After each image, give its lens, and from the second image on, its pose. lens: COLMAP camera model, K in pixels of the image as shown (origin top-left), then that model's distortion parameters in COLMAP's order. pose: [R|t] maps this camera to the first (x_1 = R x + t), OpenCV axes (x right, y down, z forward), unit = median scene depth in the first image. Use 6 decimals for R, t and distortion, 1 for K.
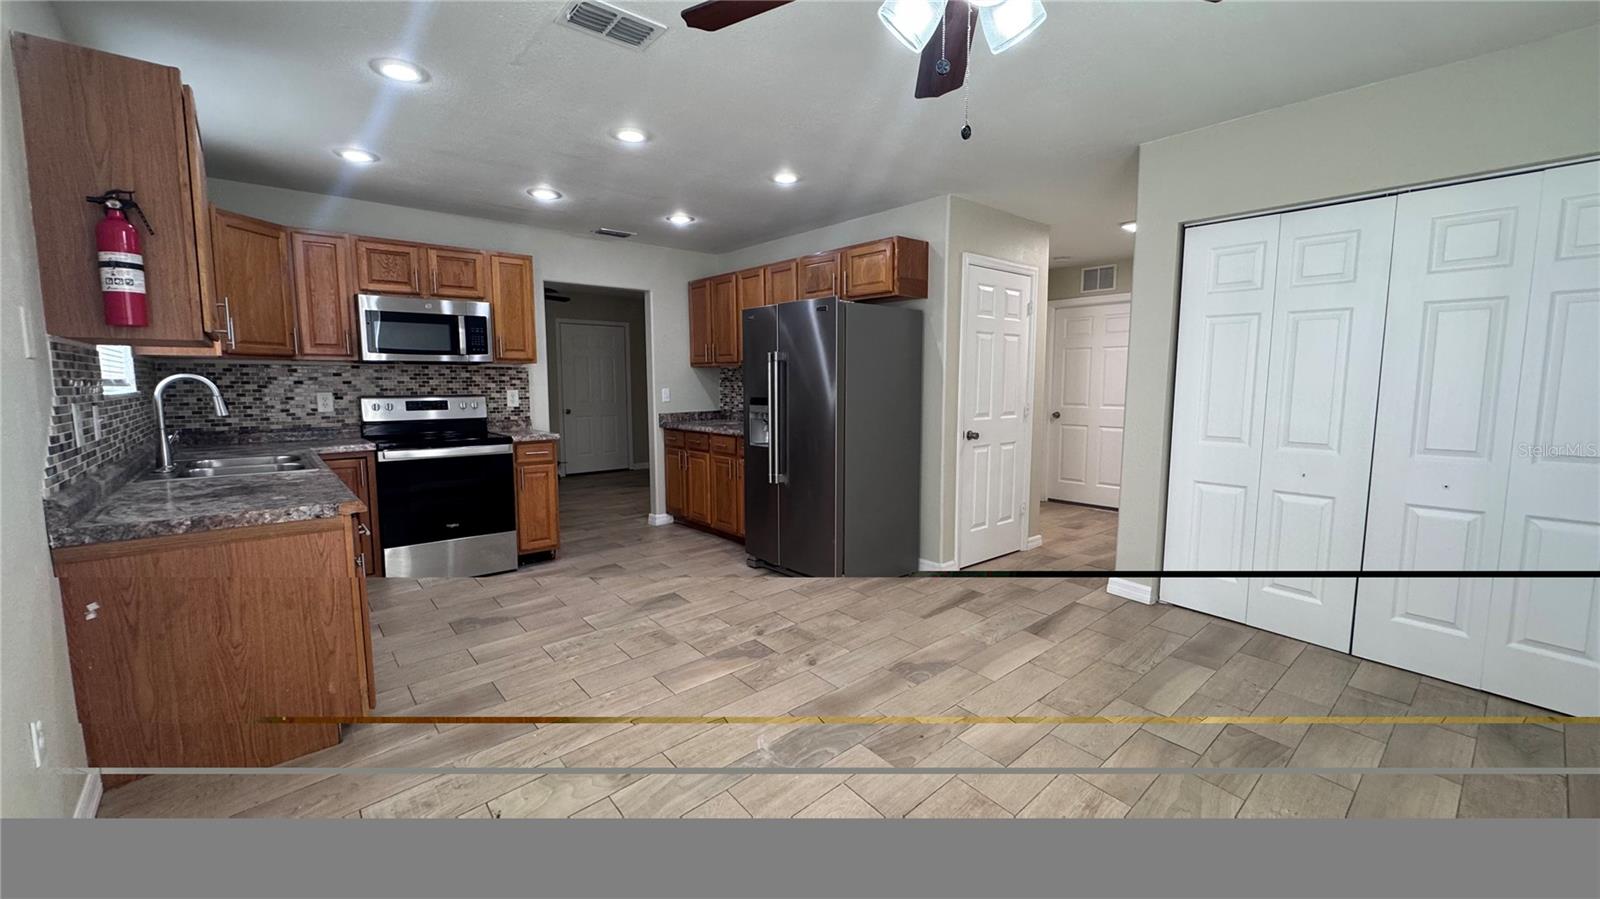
lens RADIAL K [[640.4, 0, 801.2], [0, 640.4, 444.9], [0, 0, 1]] dist [-0.001074, 0.000348]
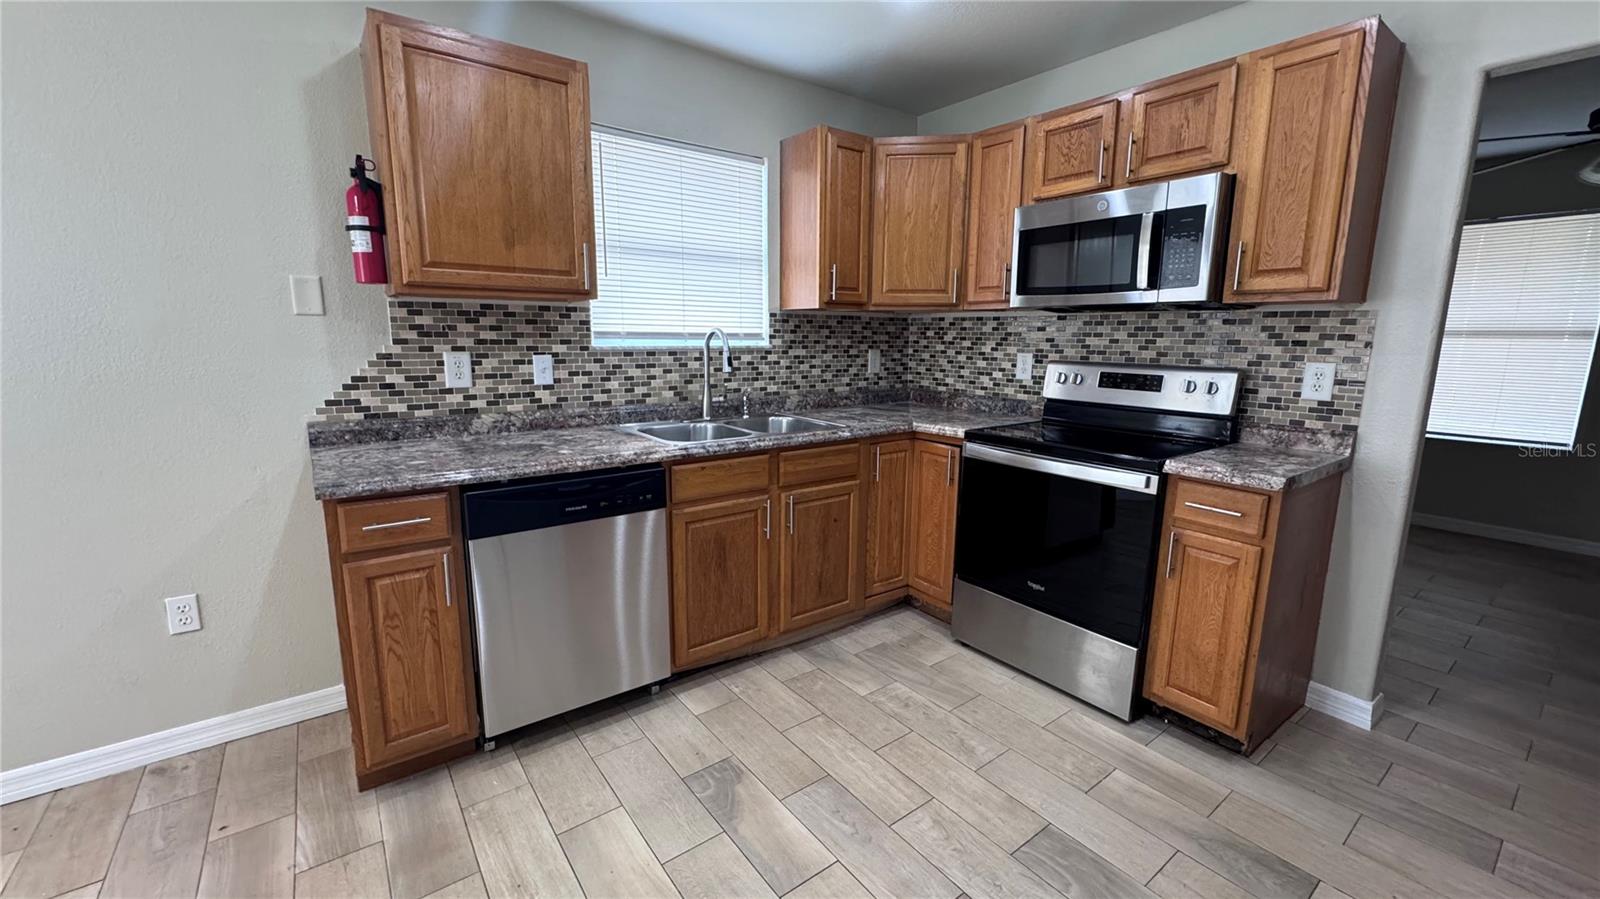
lens RADIAL K [[640.4, 0, 801.9], [0, 640.4, 446.7], [0, 0, 1]] dist [-0.001074, 0.000348]
pose [[-0.058378, 0.175037, -0.982830, 0.025159], [-0.109178, 0.977484, 0.180570, -0.082721], [0.992306, 0.117845, -0.037953, 0.790165]]
